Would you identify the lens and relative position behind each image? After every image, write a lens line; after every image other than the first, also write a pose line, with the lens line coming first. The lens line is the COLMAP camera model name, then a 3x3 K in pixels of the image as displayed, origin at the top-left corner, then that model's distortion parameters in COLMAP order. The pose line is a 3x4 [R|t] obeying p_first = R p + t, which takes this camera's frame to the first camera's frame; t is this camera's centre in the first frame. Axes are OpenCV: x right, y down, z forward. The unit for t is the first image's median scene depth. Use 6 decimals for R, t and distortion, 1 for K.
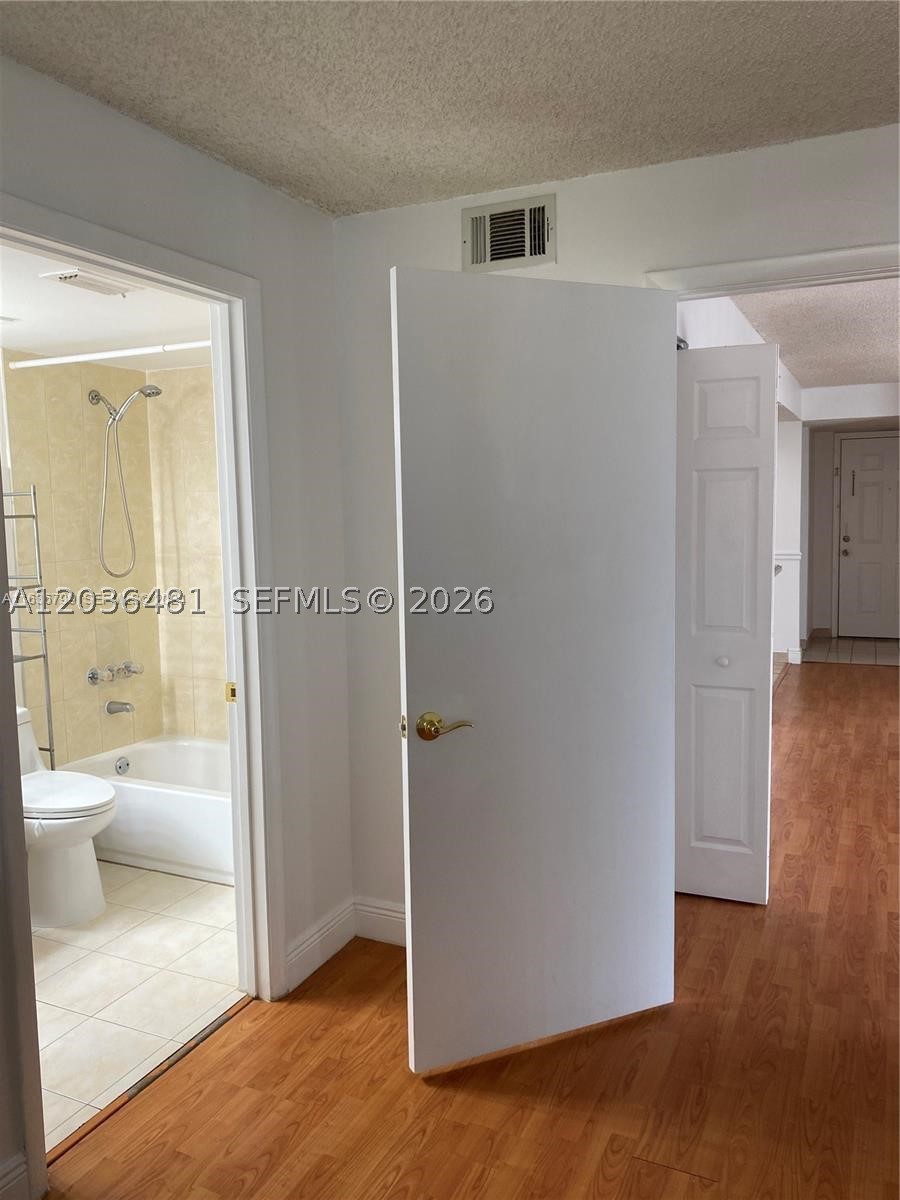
lens RADIAL K [[914.5, 0, 449.1], [0, 914.5, 595.5], [0, 0, 1]] dist [0.028901, -0.030523]
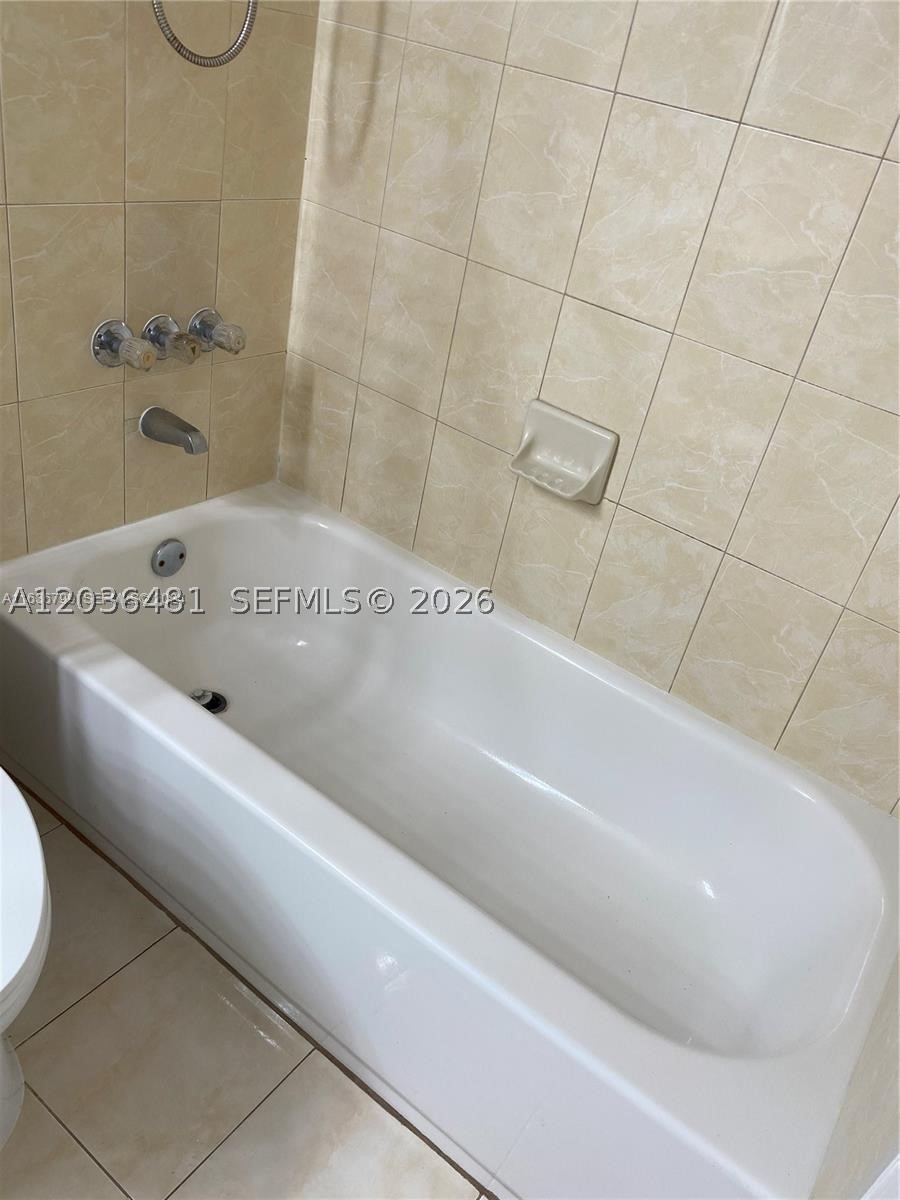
lens RADIAL K [[914.5, 0, 457.3], [0, 914.5, 592.9], [0, 0, 1]] dist [0.028901, -0.030523]
pose [[0.959023, 0.276022, -0.063933, -0.184561], [-0.222429, 0.873240, 0.433563, -0.016996], [0.175501, -0.401576, 0.898853, 0.600085]]
